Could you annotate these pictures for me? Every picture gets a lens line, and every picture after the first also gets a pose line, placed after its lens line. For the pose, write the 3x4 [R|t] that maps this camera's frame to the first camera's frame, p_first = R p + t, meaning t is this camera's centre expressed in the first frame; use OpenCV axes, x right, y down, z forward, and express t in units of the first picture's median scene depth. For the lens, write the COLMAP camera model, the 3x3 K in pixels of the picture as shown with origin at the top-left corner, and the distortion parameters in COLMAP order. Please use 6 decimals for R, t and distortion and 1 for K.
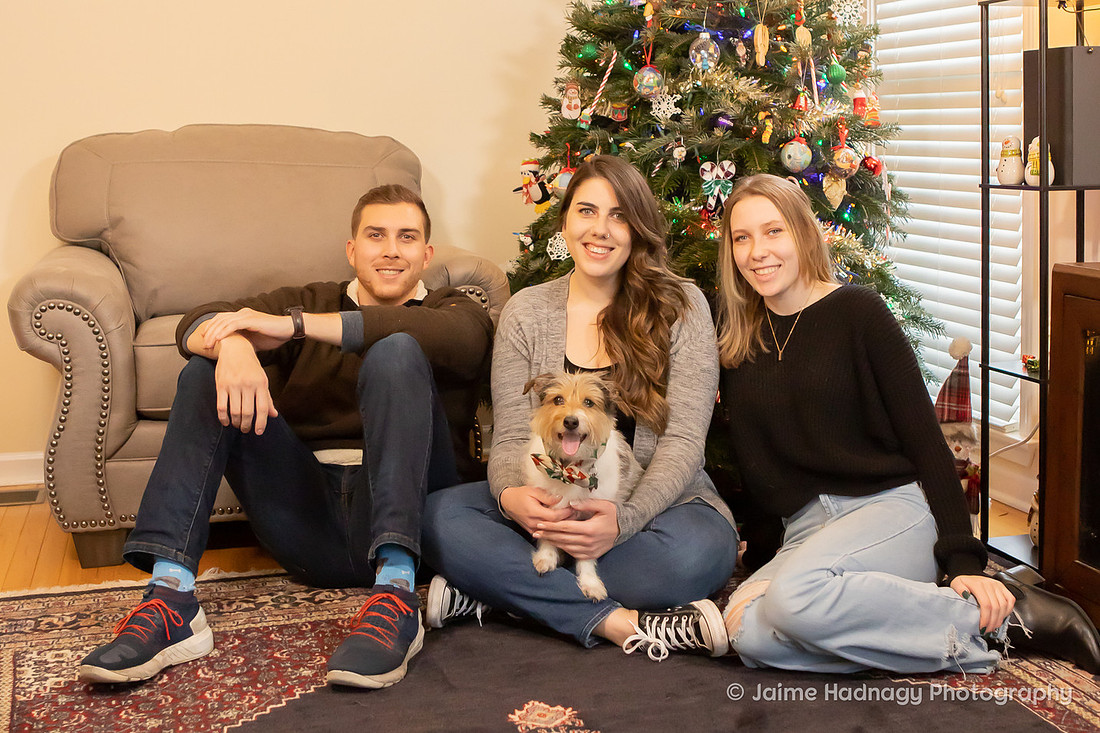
lens RADIAL K [[1510.6, 0, 560.8], [0, 1510.6, 213.5], [0, 0, 1]] dist [-0.063090, 0.000000]
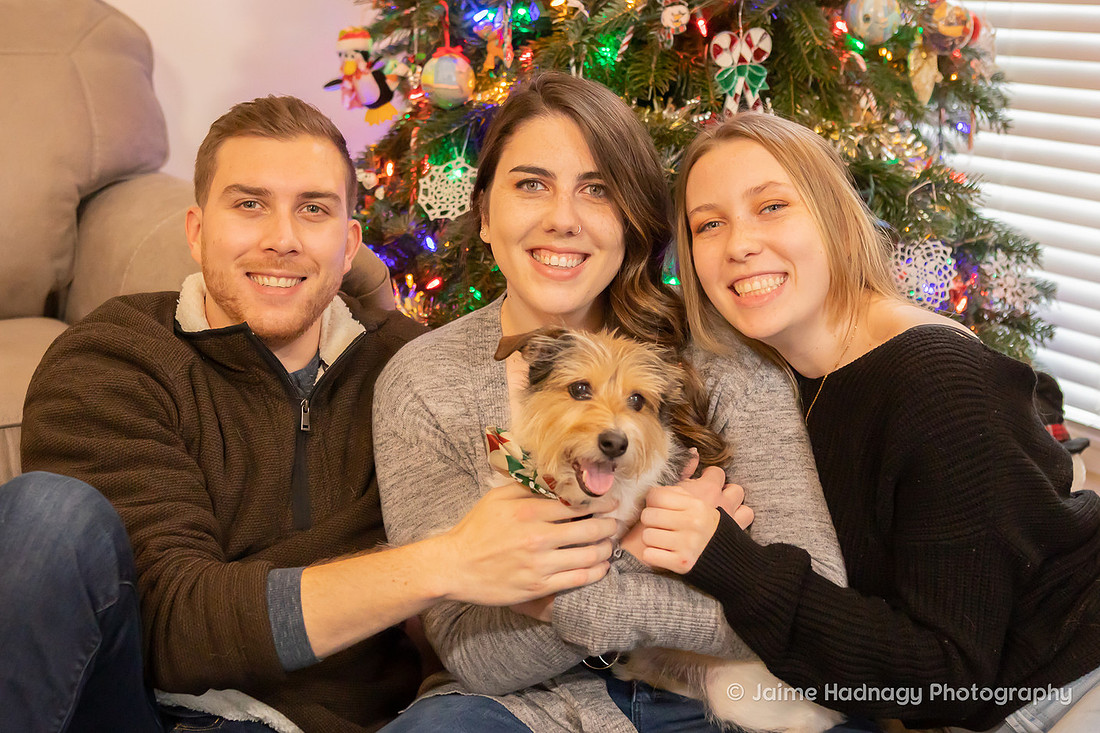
lens RADIAL K [[1370.9, 0, 518.2], [0, 1370.9, 378.3], [0, 0, 1]] dist [-0.013432, 0.000000]
pose [[0.976844, -0.085357, 0.196190, -0.080761], [0.036154, 0.969640, 0.241851, -0.034472], [-0.210877, -0.229158, 0.950272, 0.509778]]
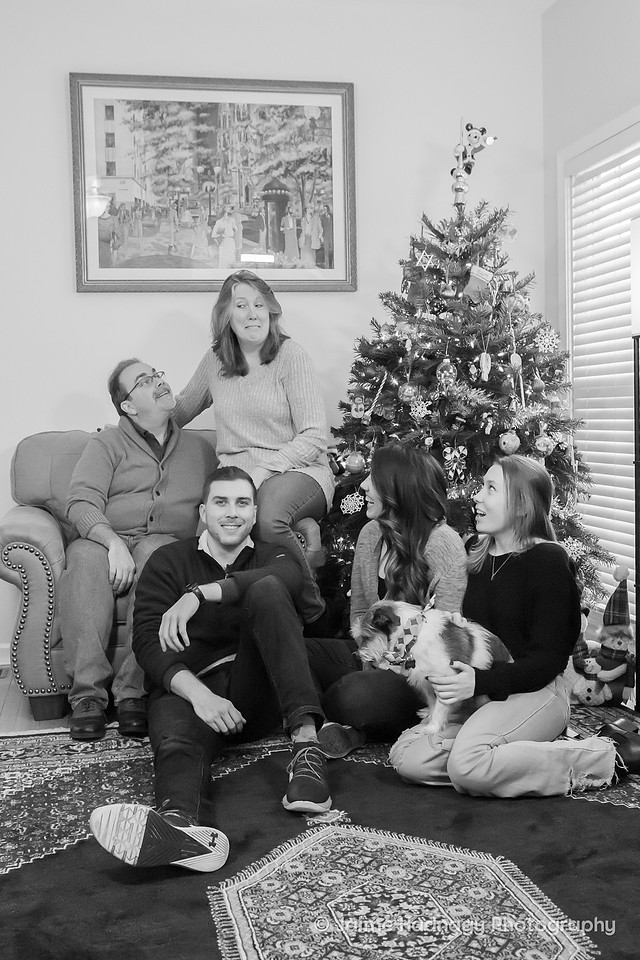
lens RADIAL K [[1083.7, 0, 313.1], [0, 1083.7, 486.4], [0, 0, 1]] dist [-0.046519, 0.000000]
pose [[0.998103, -0.005060, -0.061361, 0.029854], [0.005548, 0.999954, 0.007785, -0.004743], [0.061319, -0.008111, 0.998085, -0.058862]]
